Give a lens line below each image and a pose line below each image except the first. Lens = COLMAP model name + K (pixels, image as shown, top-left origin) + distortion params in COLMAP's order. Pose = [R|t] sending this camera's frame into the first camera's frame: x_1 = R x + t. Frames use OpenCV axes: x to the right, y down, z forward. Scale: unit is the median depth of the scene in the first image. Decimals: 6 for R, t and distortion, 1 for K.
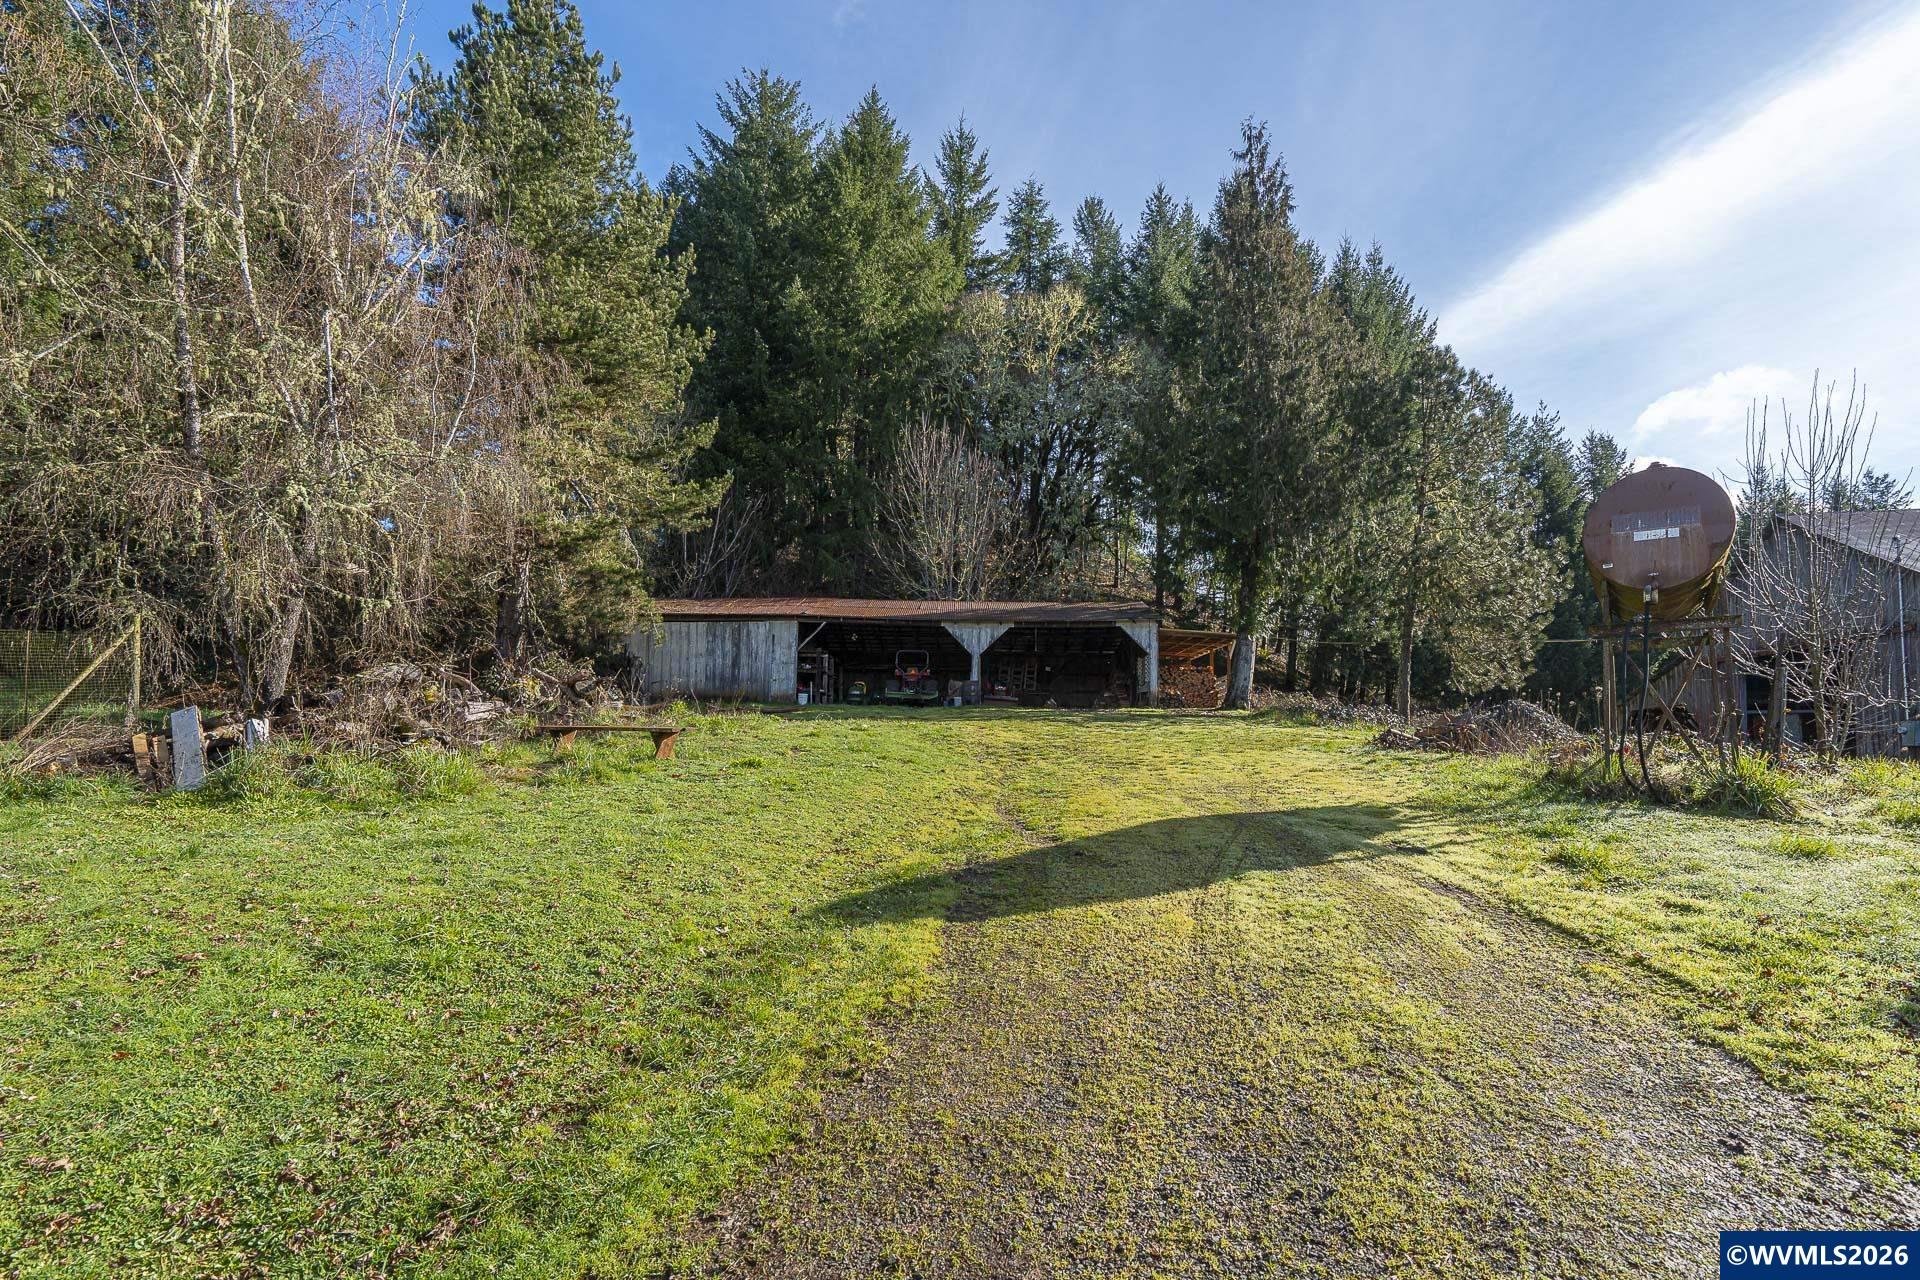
lens RADIAL K [[872.2, 0, 965.8], [0, 872.2, 646.6], [0, 0, 1]] dist [0.003494, 0.000293]
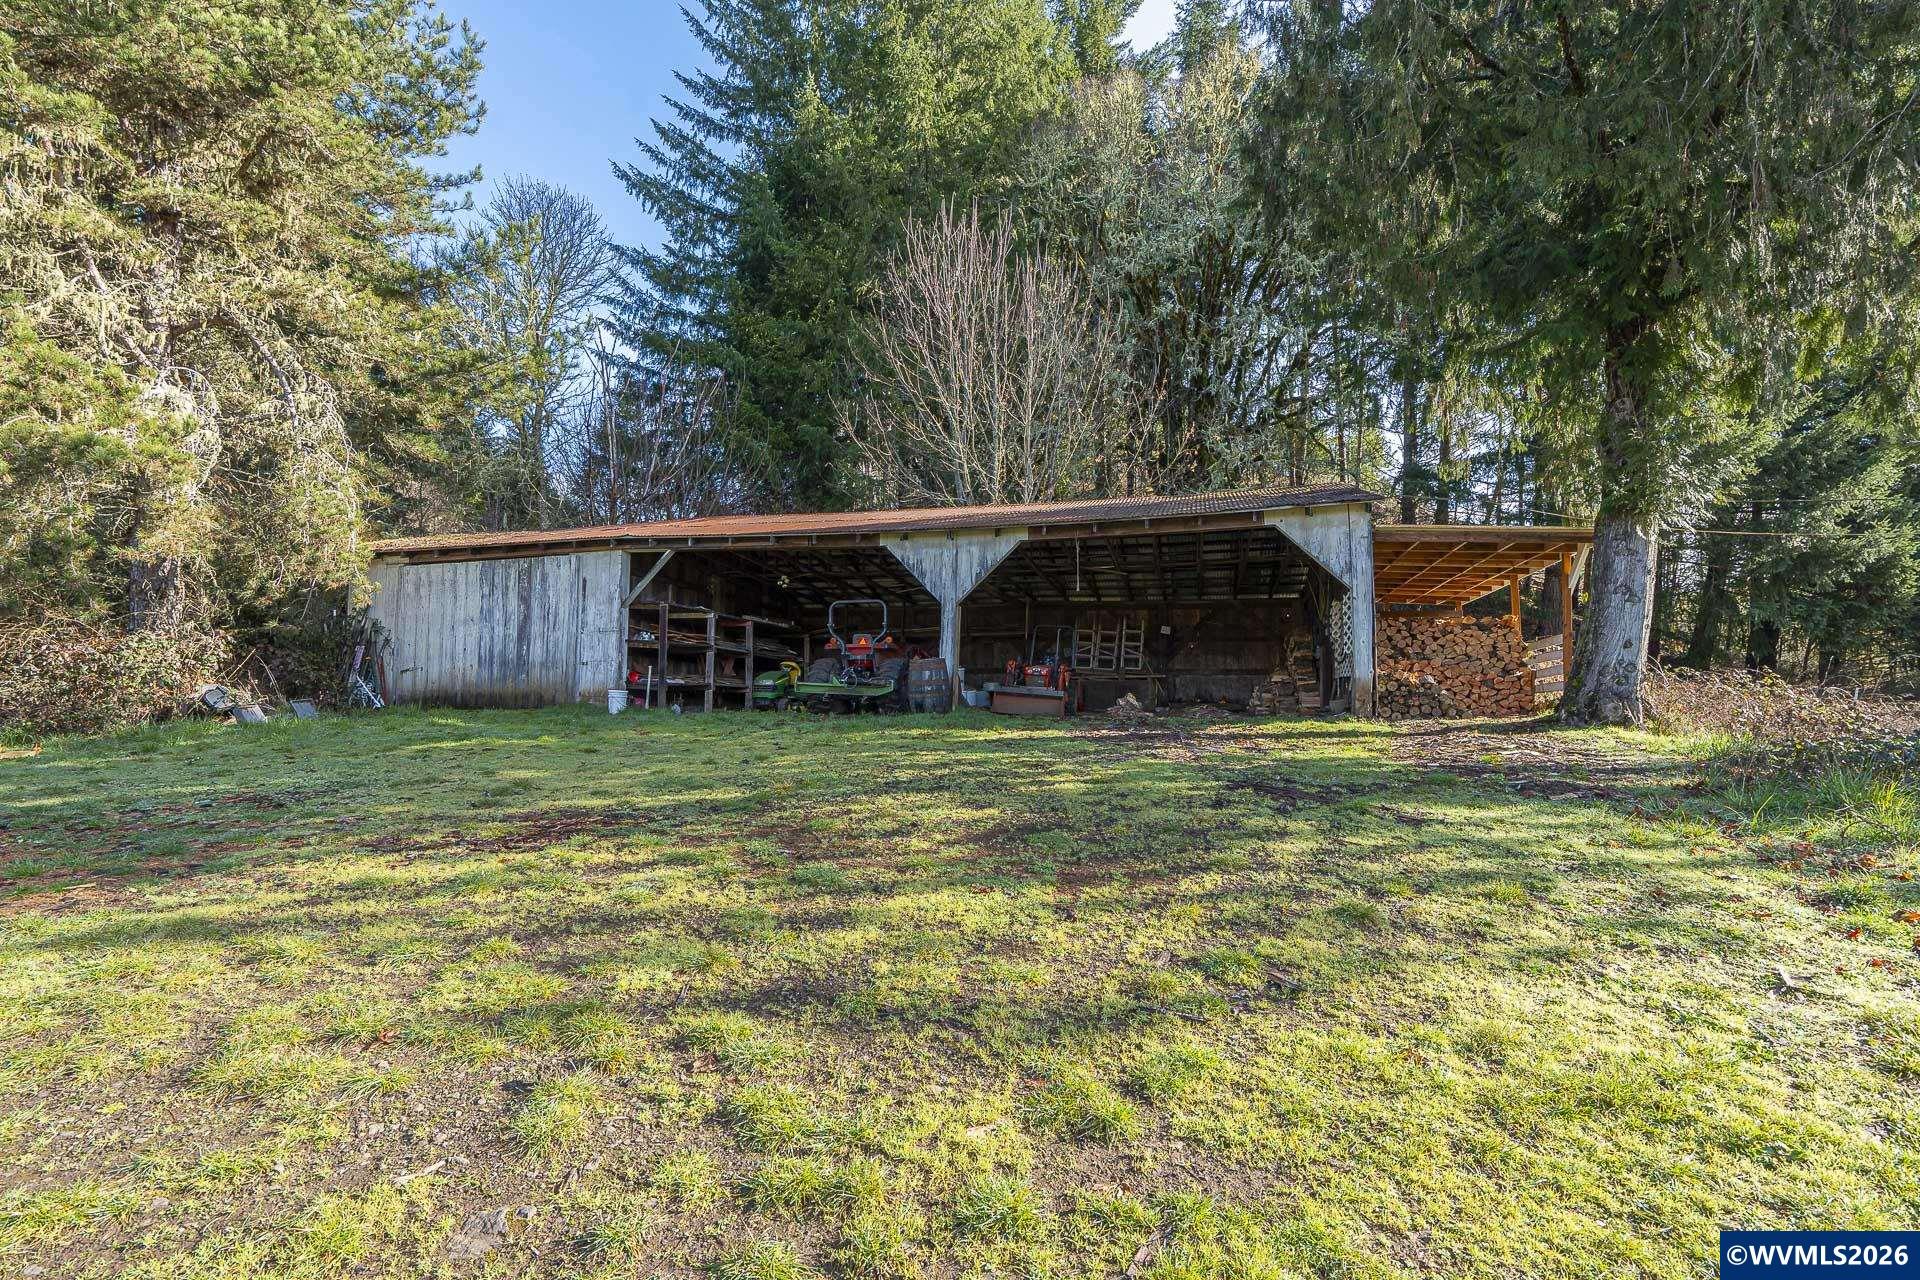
lens RADIAL K [[872.2, 0, 965.8], [0, 872.2, 646.6], [0, 0, 1]] dist [0.003494, 0.000293]
pose [[0.971100, -0.019601, -0.237867, 0.128655], [0.028333, 0.999042, 0.033347, 0.016658], [0.236986, -0.039123, 0.970725, 0.542184]]
